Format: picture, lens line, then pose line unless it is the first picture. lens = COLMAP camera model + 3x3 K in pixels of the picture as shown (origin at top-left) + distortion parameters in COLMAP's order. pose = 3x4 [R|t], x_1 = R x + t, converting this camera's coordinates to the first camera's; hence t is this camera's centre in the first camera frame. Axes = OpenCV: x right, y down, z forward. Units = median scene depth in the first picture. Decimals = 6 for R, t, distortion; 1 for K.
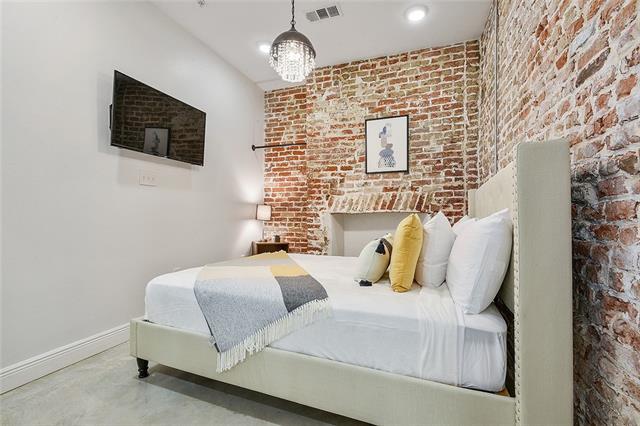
lens RADIAL K [[290.0, 0, 320.1], [0, 290.0, 212.8], [0, 0, 1]] dist [-0.014540, -0.004020]
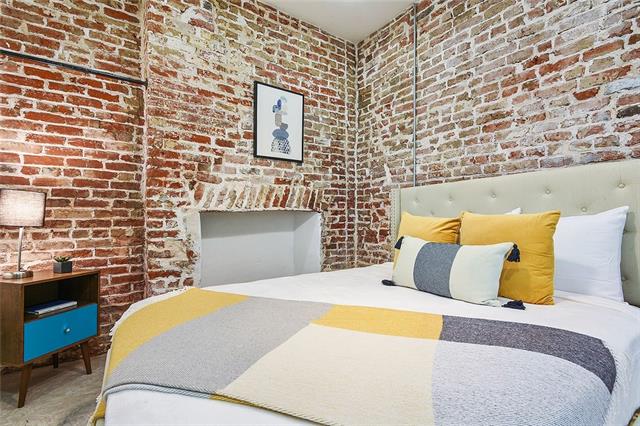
lens RADIAL K [[290.0, 0, 320.8], [0, 290.0, 216.7], [0, 0, 1]] dist [-0.014540, -0.004020]
pose [[0.550559, -0.004902, 0.834782, -0.339824], [-0.002403, 0.999969, 0.007457, 0.008114], [-0.834792, -0.006112, 0.550531, 0.453651]]
